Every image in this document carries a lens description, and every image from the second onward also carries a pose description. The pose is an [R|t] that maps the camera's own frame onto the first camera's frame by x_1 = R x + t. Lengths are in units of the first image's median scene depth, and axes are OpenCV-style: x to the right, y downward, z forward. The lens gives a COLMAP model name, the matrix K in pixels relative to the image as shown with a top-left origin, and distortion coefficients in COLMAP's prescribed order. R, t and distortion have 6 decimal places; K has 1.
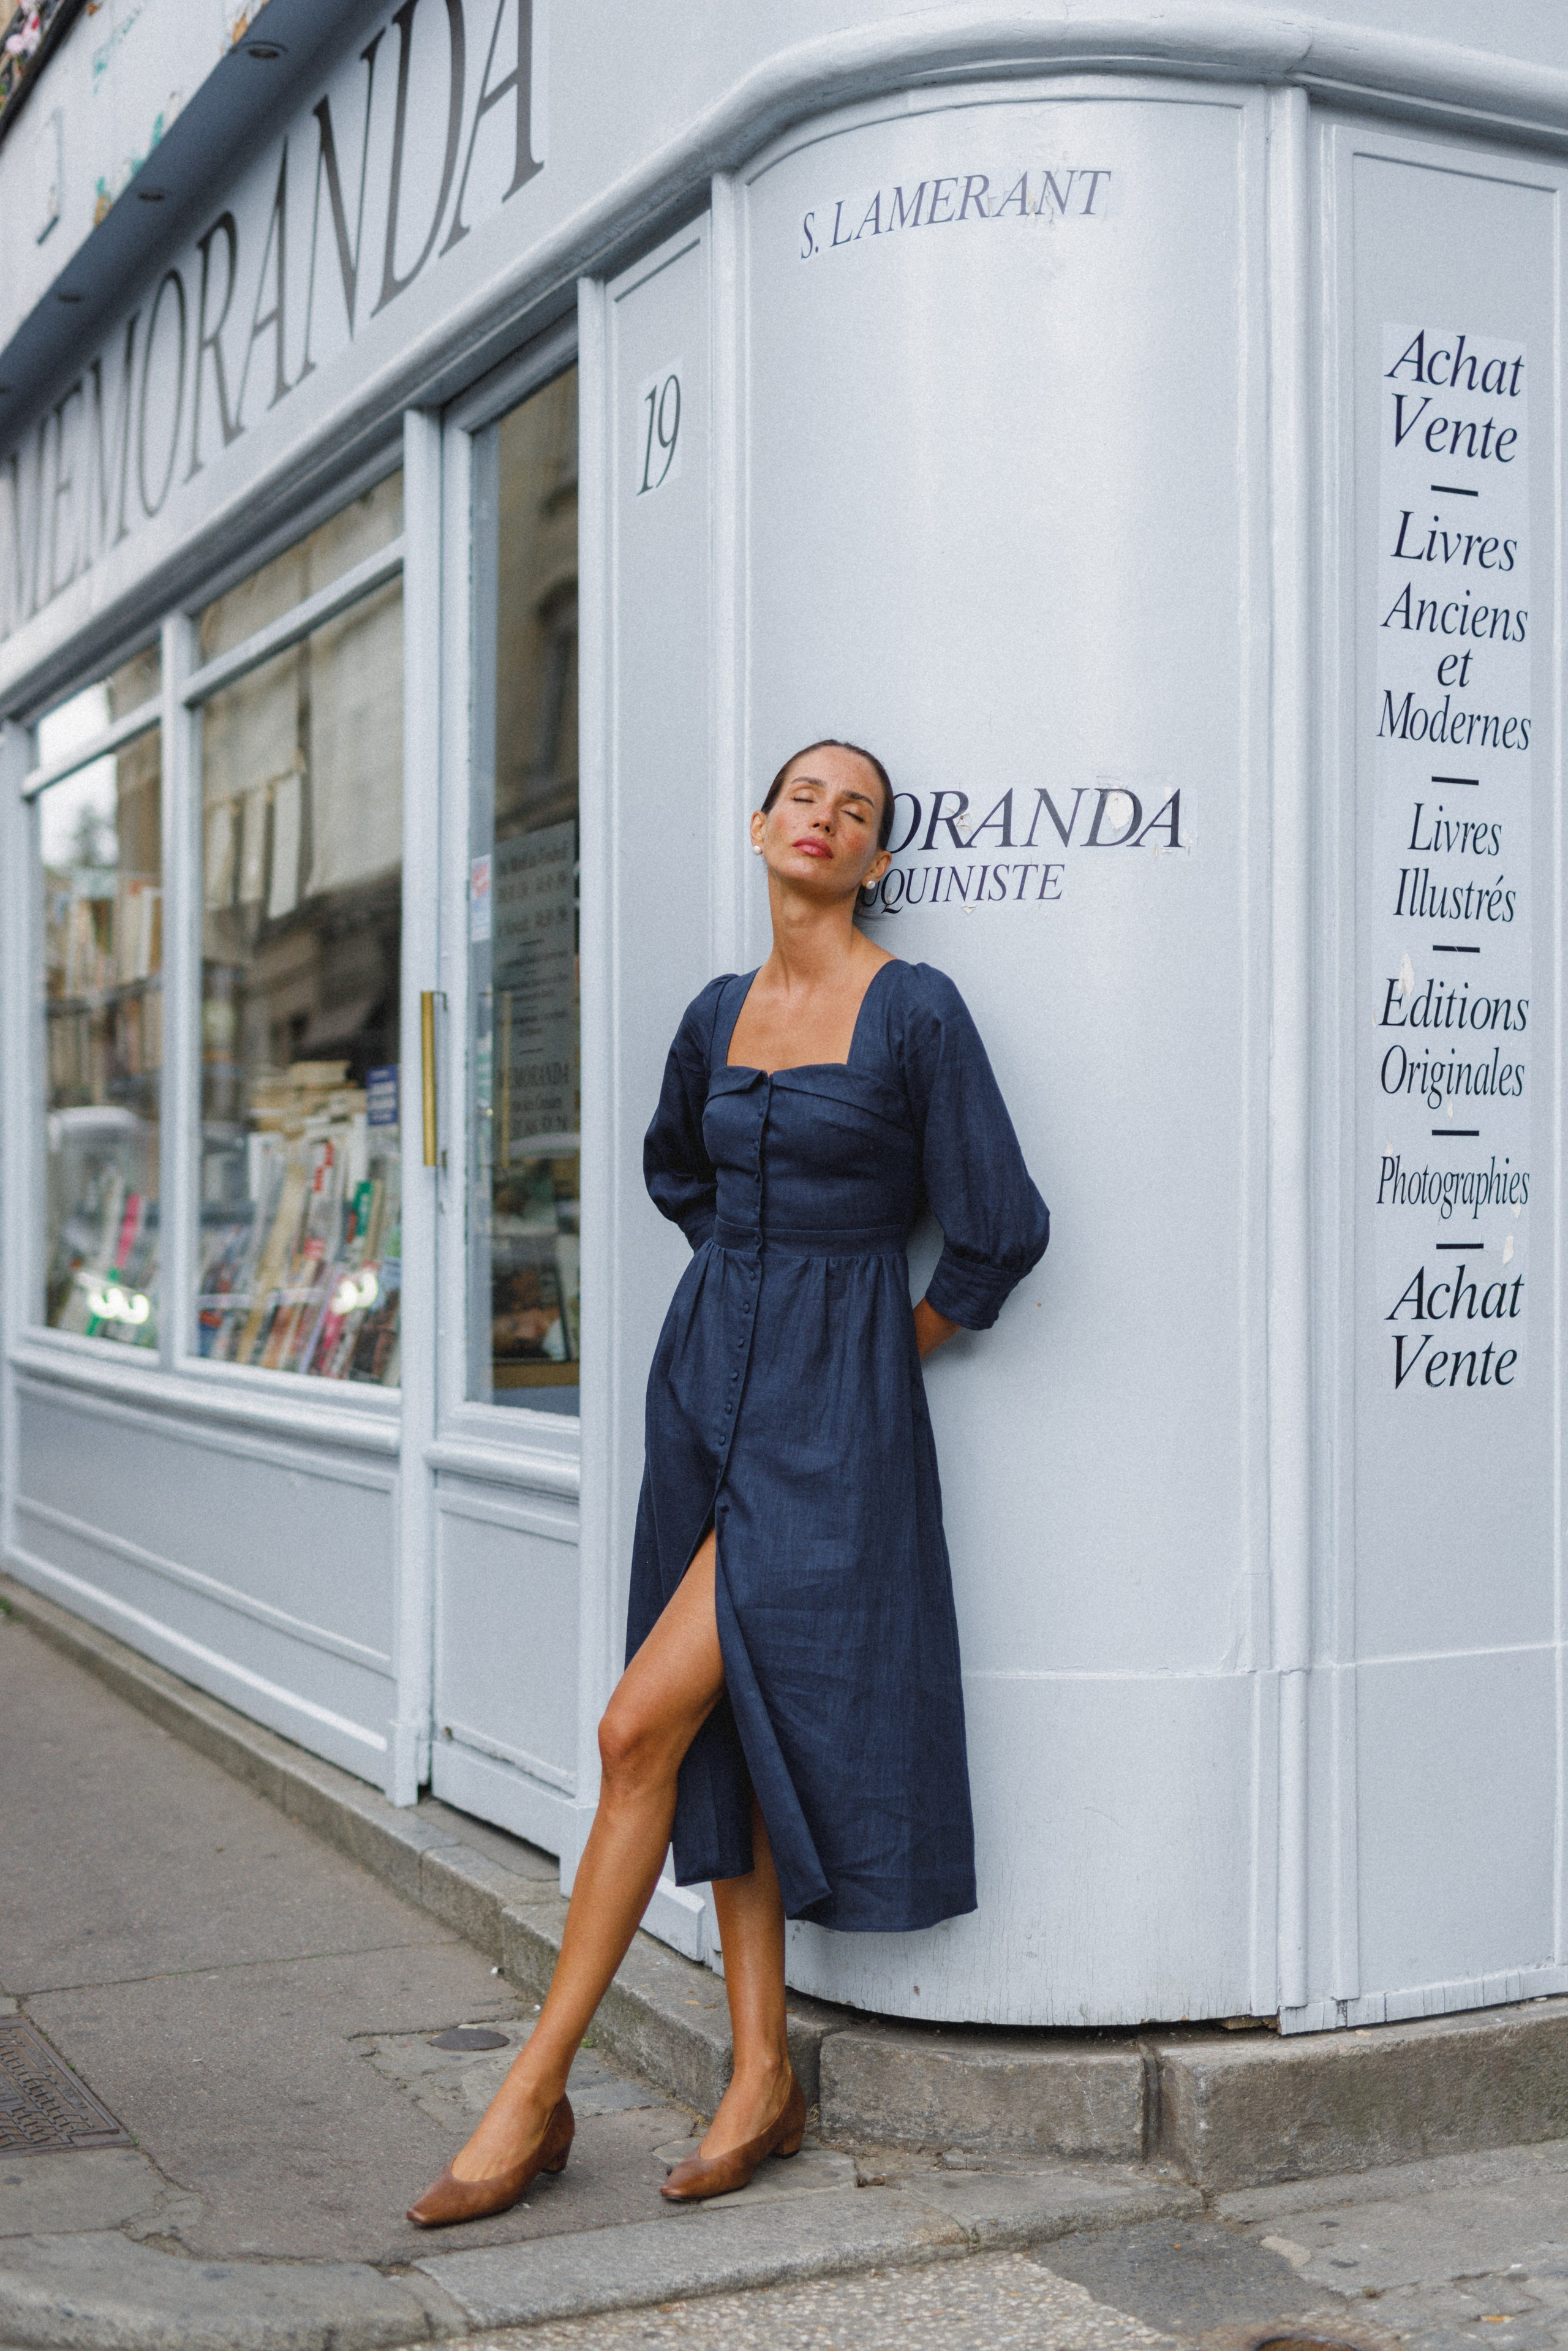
lens RADIAL K [[3301.5, 0, 792.6], [0, 3301.5, 1187.7], [0, 0, 1]] dist [-0.004431, 0.000000]
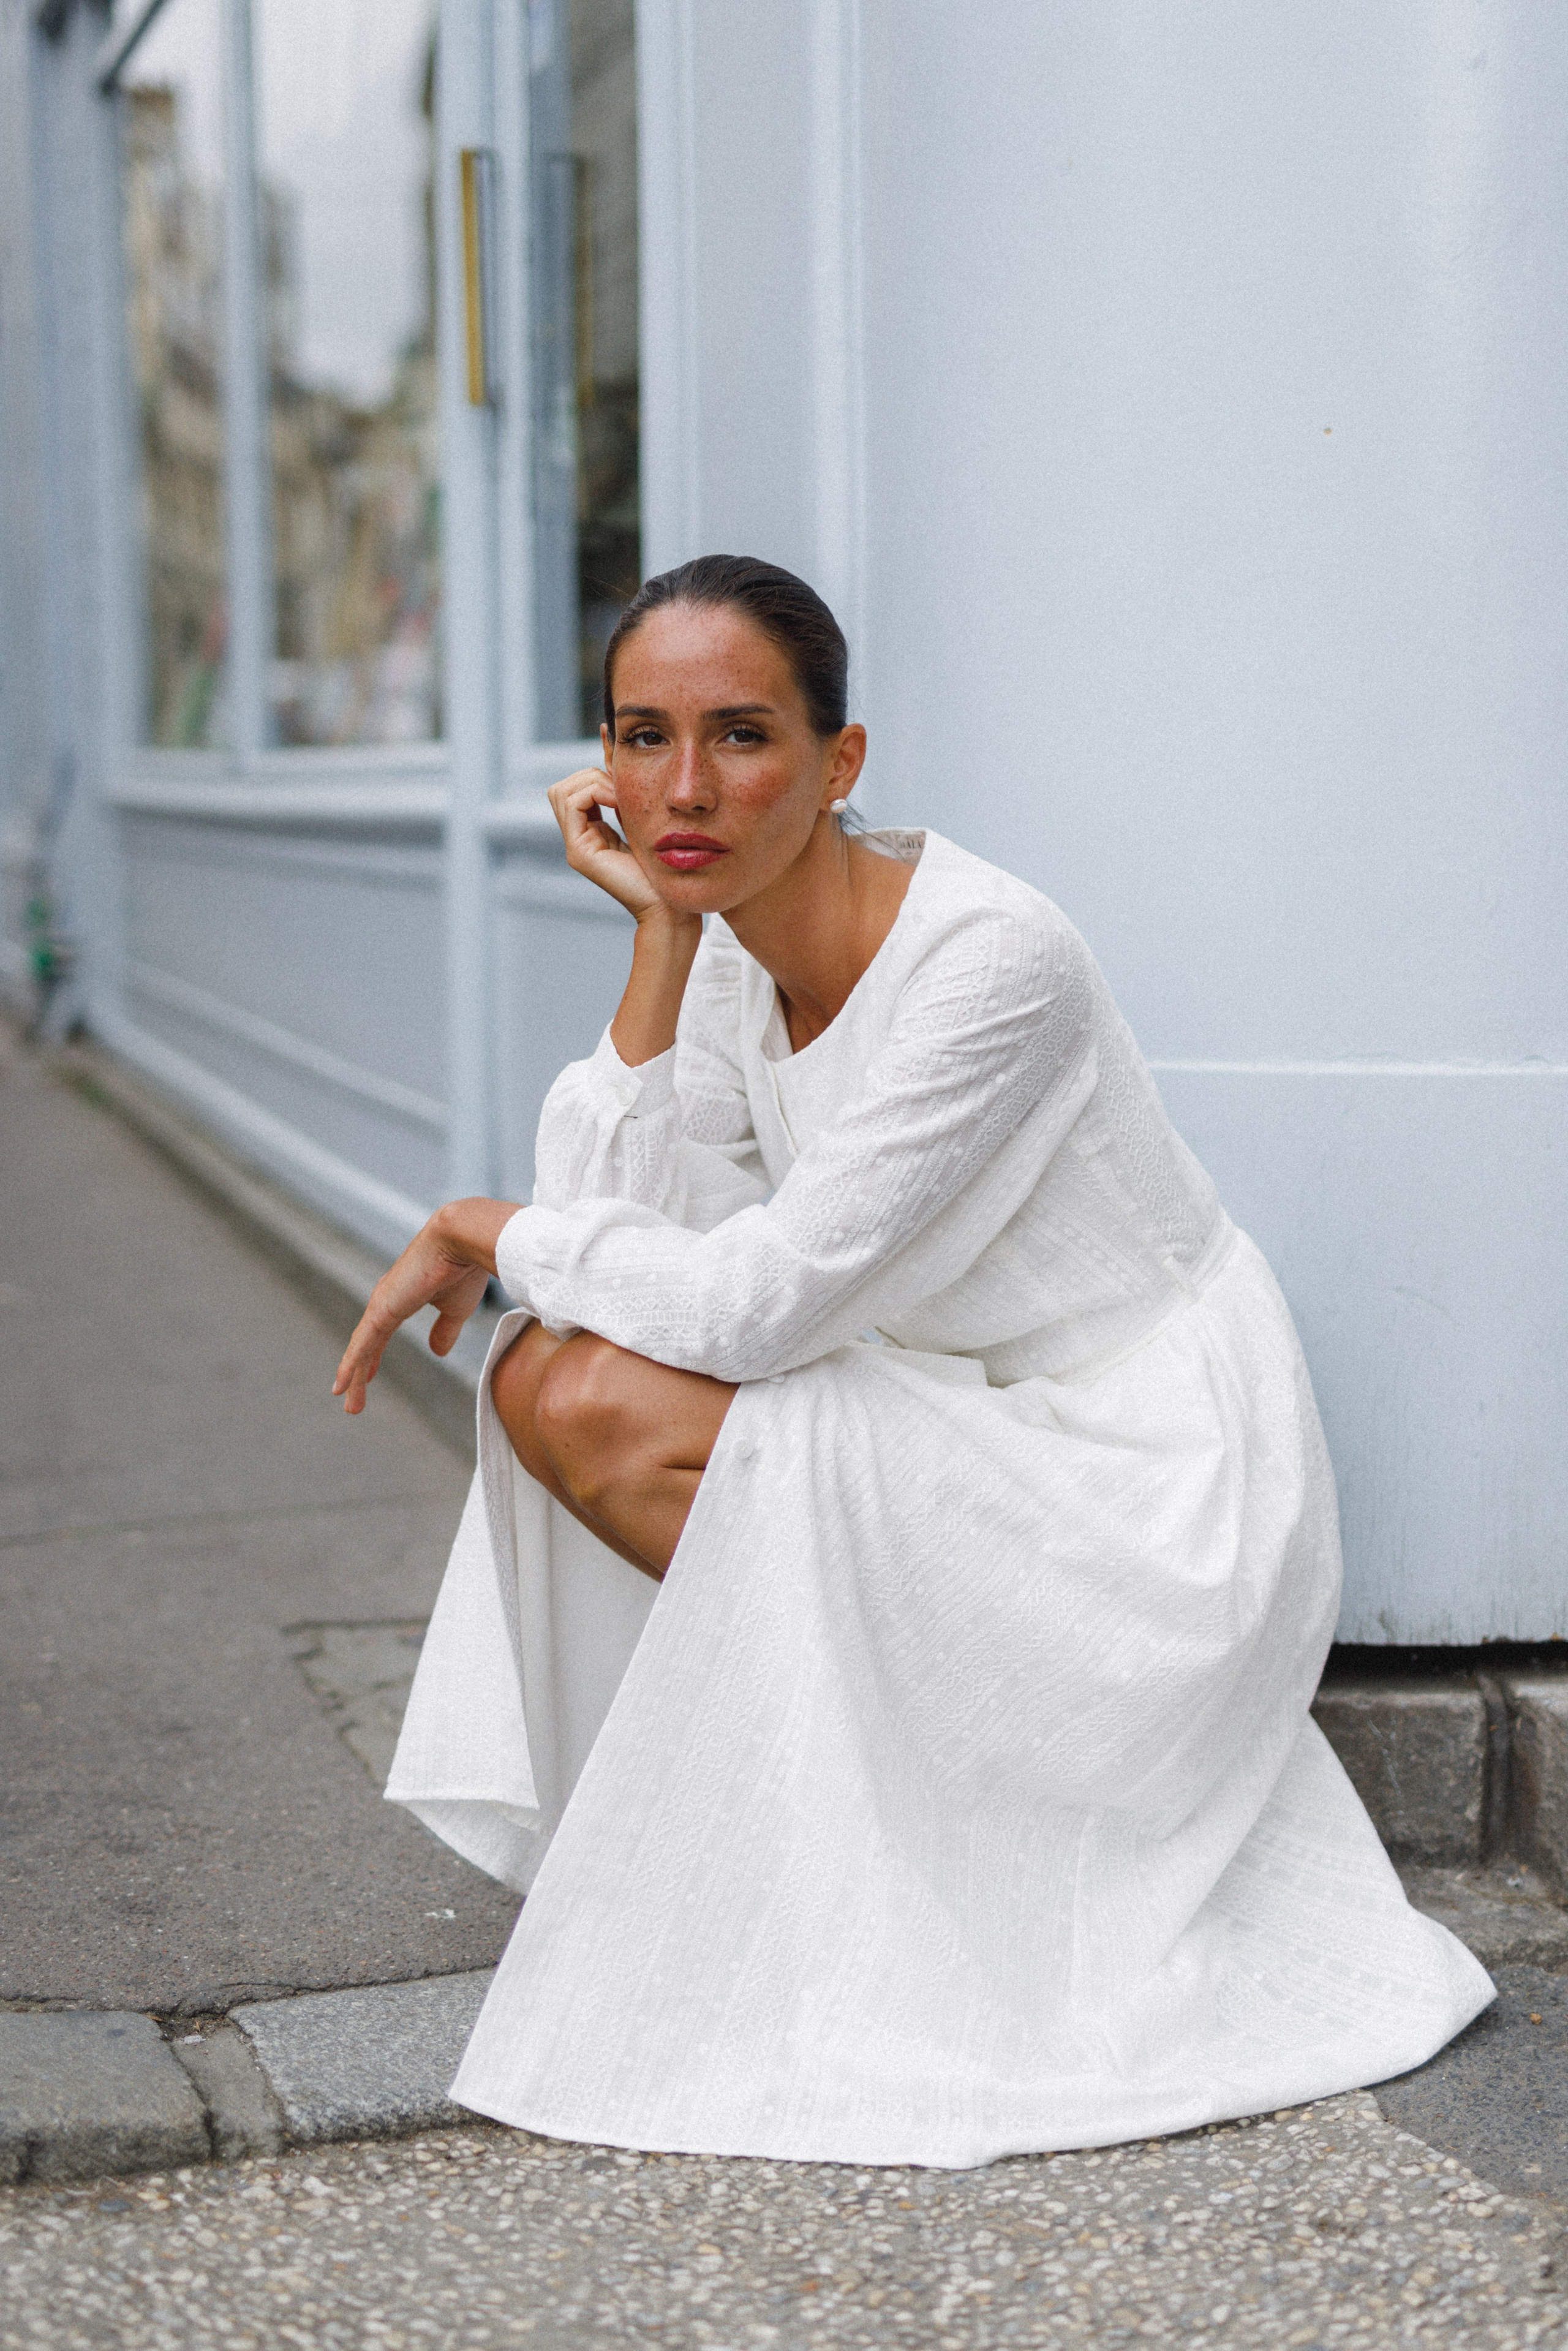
lens RADIAL K [[3409.8, 0, 780.1], [0, 3409.8, 1173.5], [0, 0, 1]] dist [-0.001480, 0.000000]
pose [[0.994467, 0.009010, -0.104659, 0.041969], [0.004069, 0.992263, 0.124090, 0.089354], [0.104967, -0.123830, 0.986736, 0.378586]]
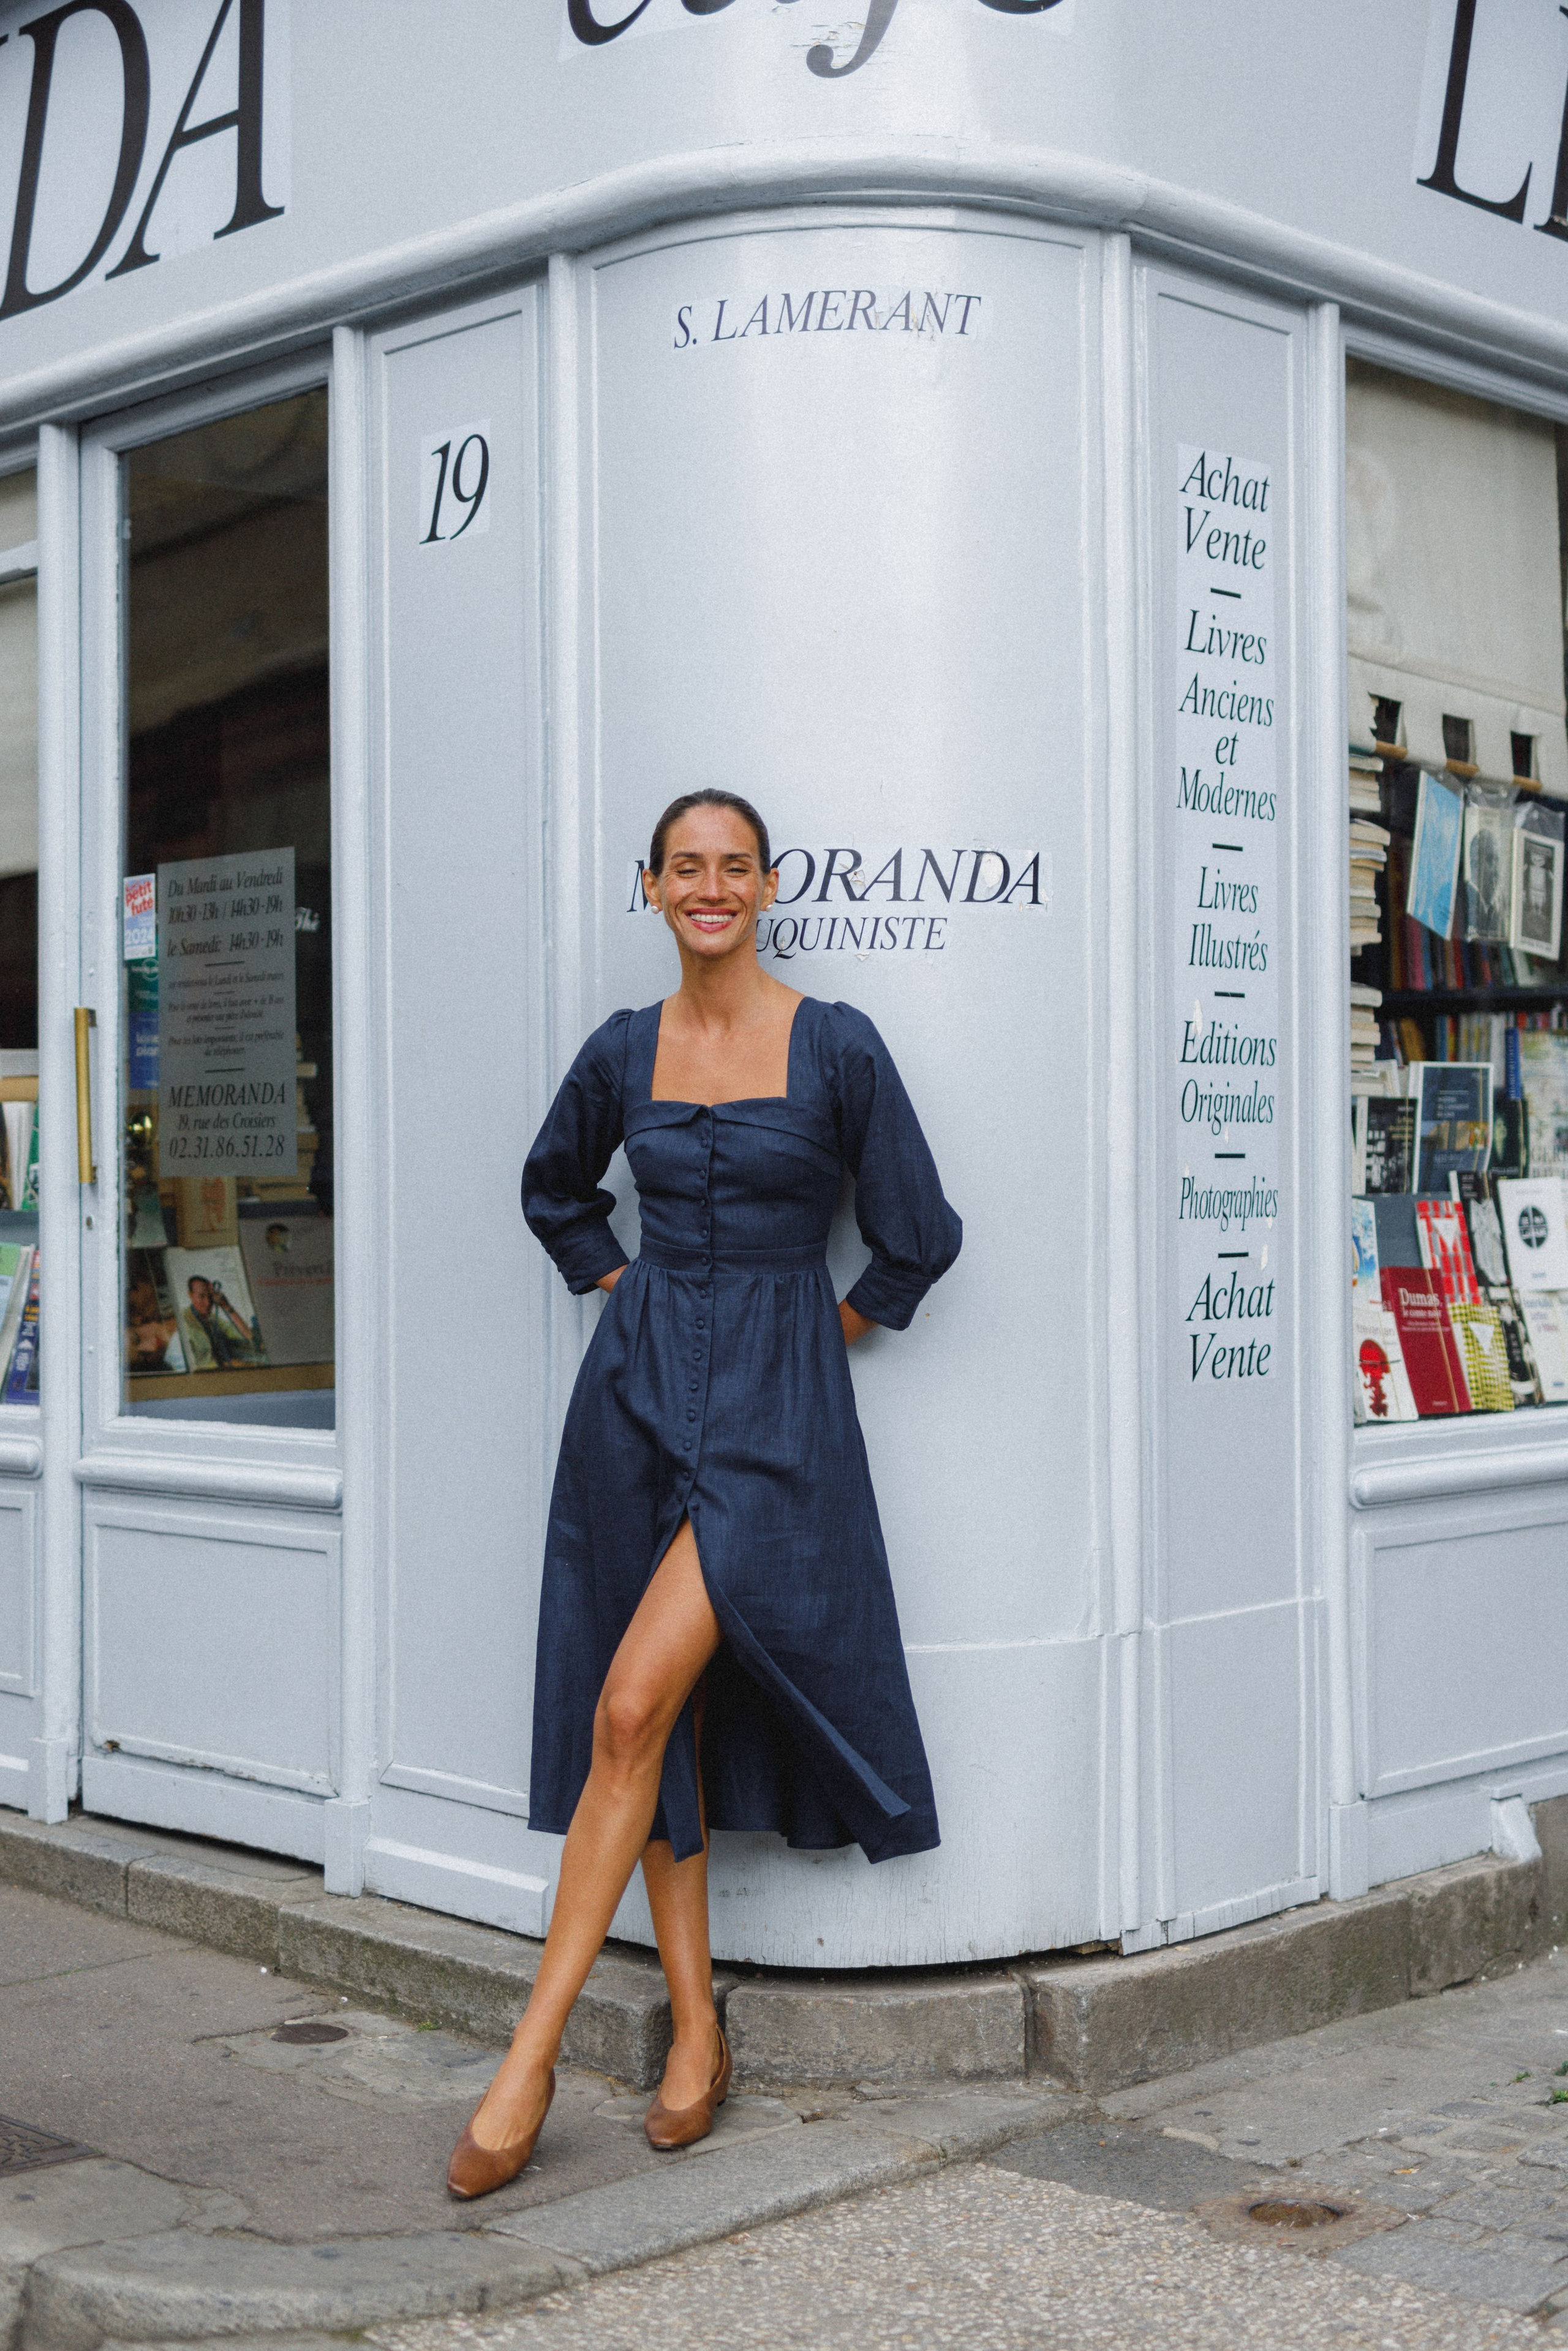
lens RADIAL K [[3409.8, 0, 781.9], [0, 3409.8, 1165.5], [0, 0, 1]] dist [-0.001480, 0.000000]
pose [[0.944413, -0.005828, 0.328709, -0.345471], [0.005727, 0.999983, 0.001276, -0.016249], [-0.328711, 0.000677, 0.944430, -0.065571]]
